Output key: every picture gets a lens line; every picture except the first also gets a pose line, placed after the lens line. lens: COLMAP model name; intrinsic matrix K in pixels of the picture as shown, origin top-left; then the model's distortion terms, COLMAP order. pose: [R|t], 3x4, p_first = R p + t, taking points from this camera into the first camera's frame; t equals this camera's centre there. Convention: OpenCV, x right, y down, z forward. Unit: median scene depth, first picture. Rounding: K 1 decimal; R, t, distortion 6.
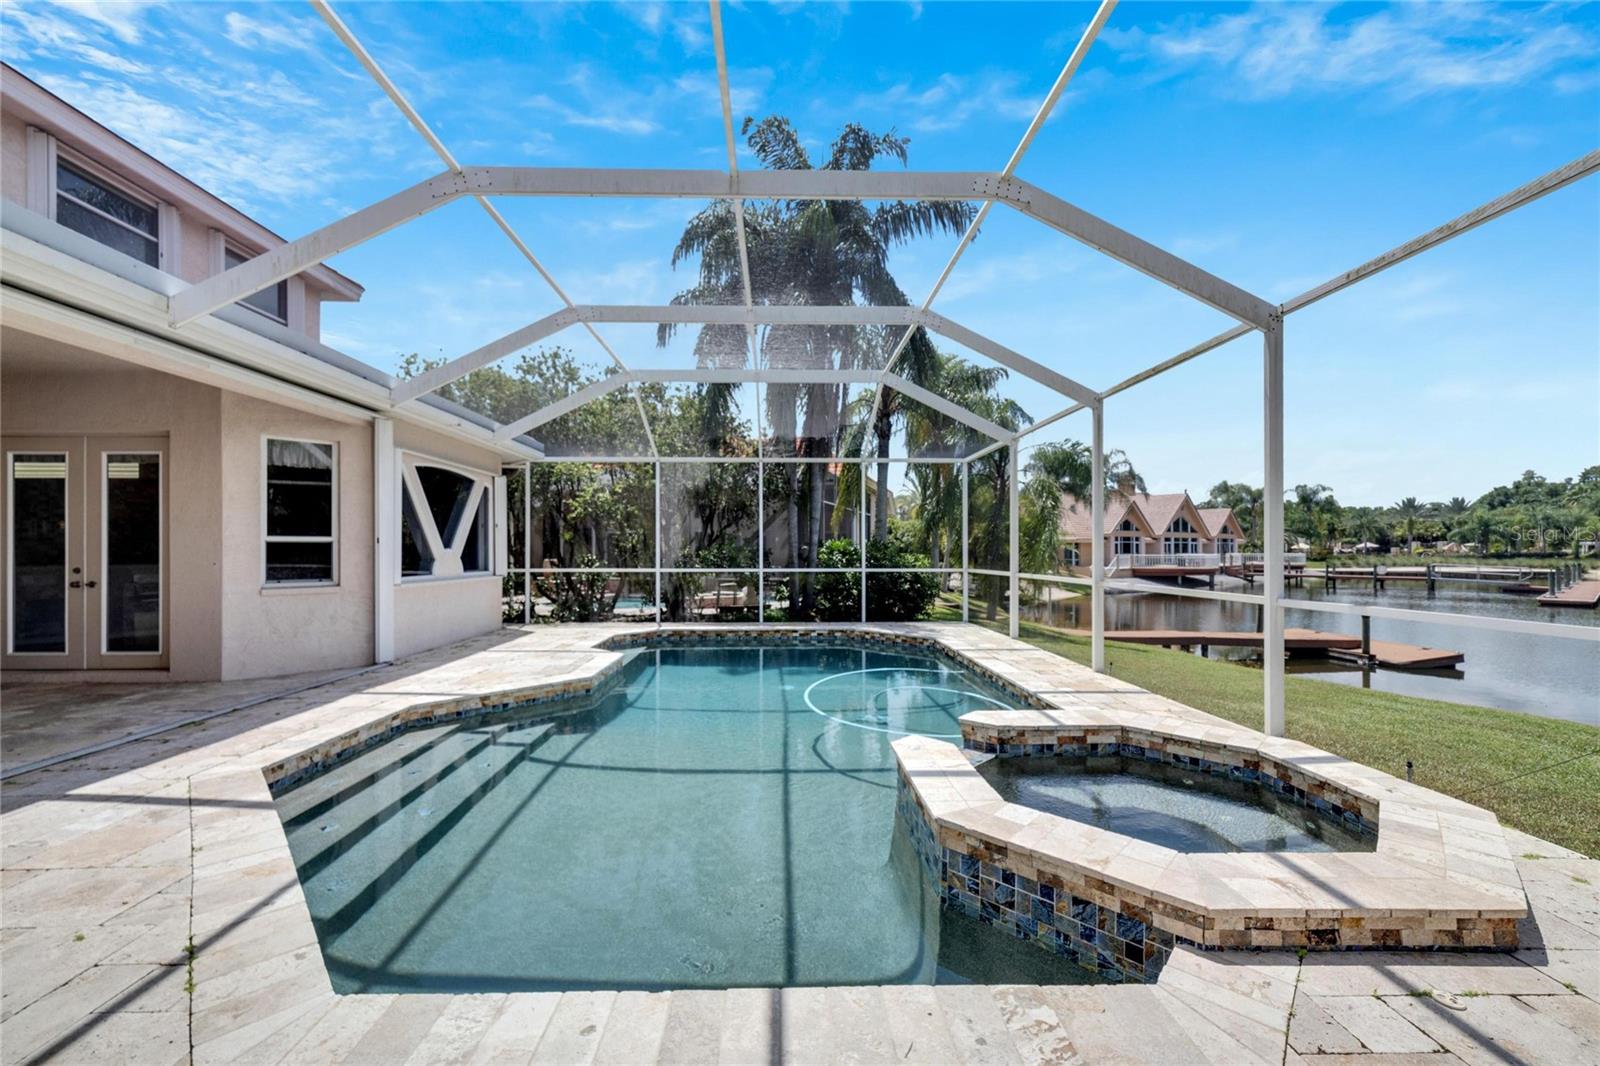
lens RADIAL K [[616.6, 0, 794.3], [0, 616.6, 550.4], [0, 0, 1]] dist [0.002069, -0.000145]
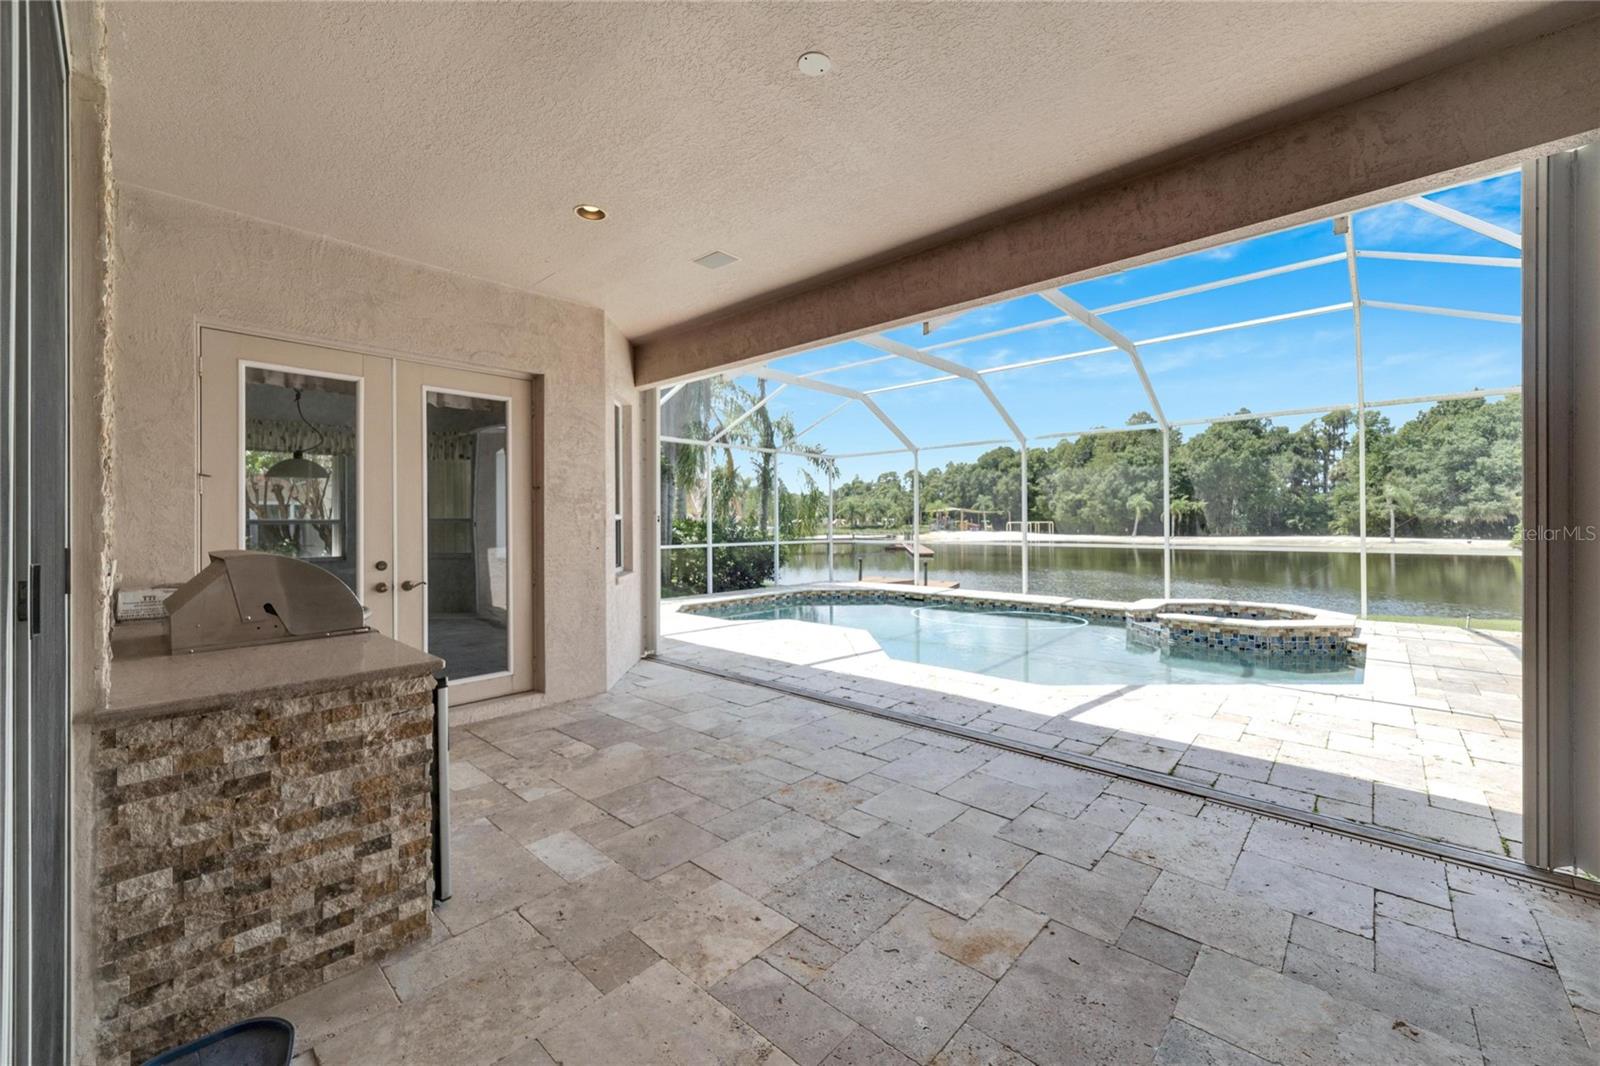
lens RADIAL K [[616.6, 0, 801.5], [0, 616.6, 520.7], [0, 0, 1]] dist [0.002069, -0.000145]
pose [[0.683591, 0.008012, 0.729822, -1.327346], [-0.007250, 0.999965, -0.004187, -0.014272], [-0.729830, -0.002429, 0.683625, 0.247905]]
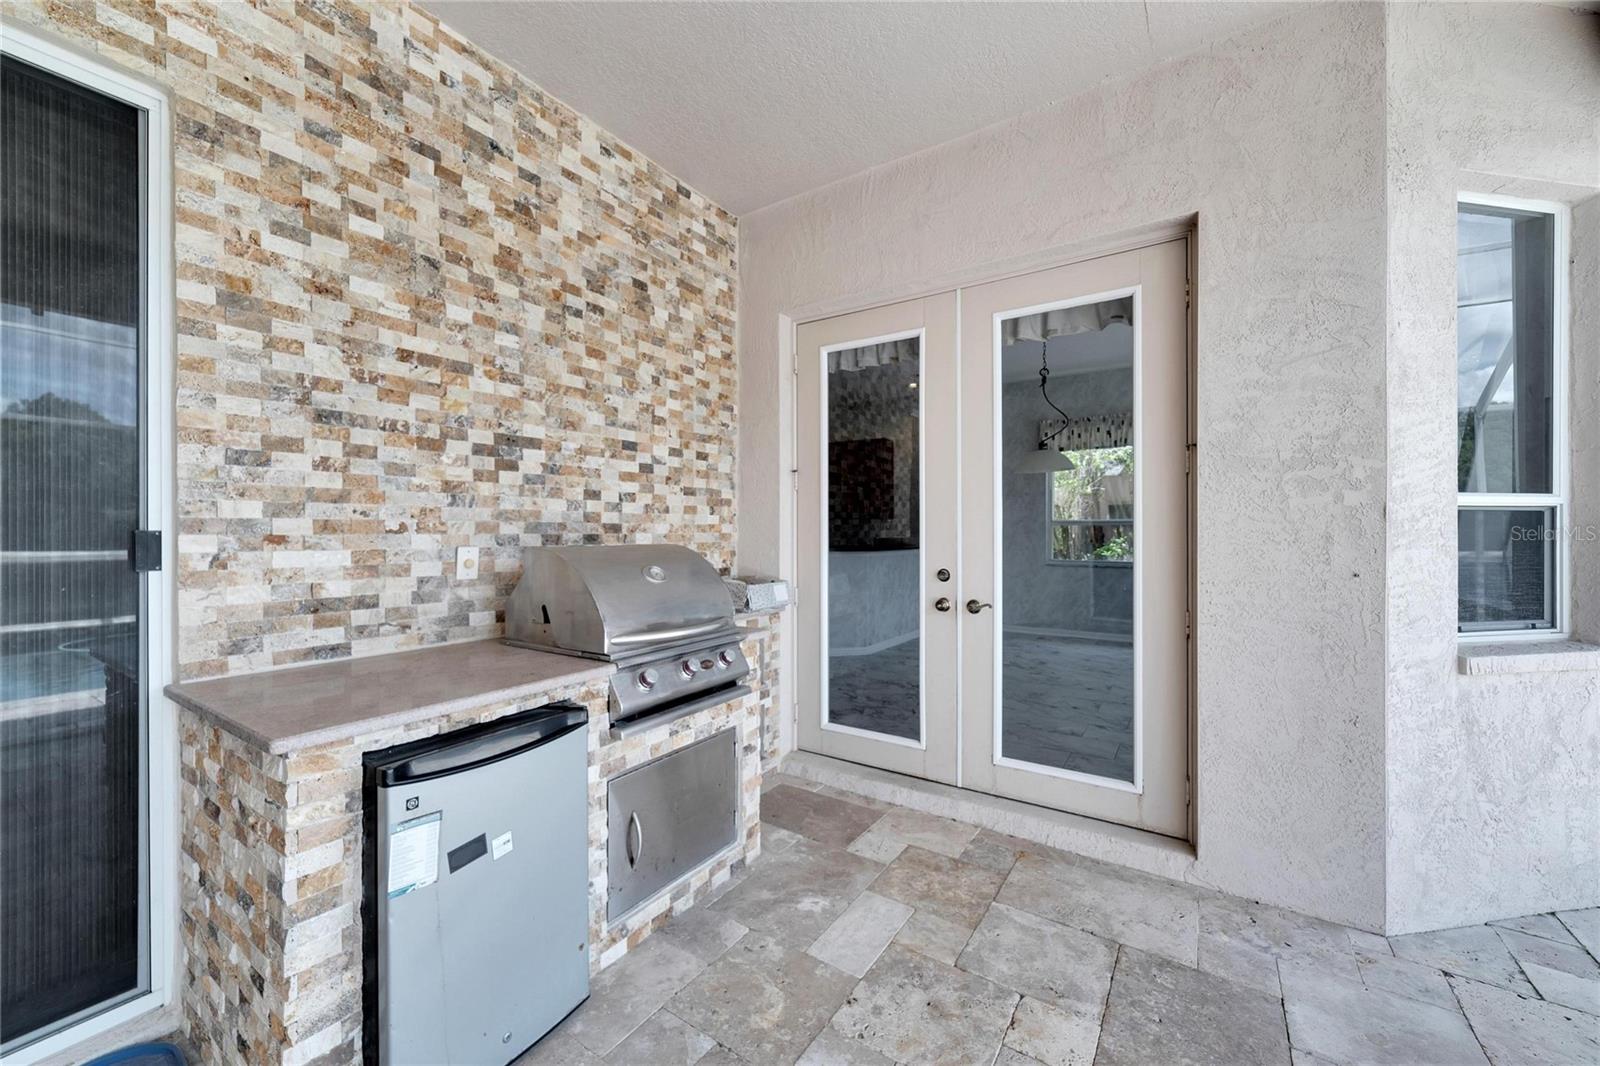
lens RADIAL K [[616.6, 0, 796.1], [0, 616.6, 533.6], [0, 0, 1]] dist [0.002069, -0.000145]
pose [[0.822287, 0.011941, -0.568948, -0.983217], [-0.002951, 0.999856, 0.016719, -0.006868], [0.569065, -0.012069, 0.822204, 0.545765]]
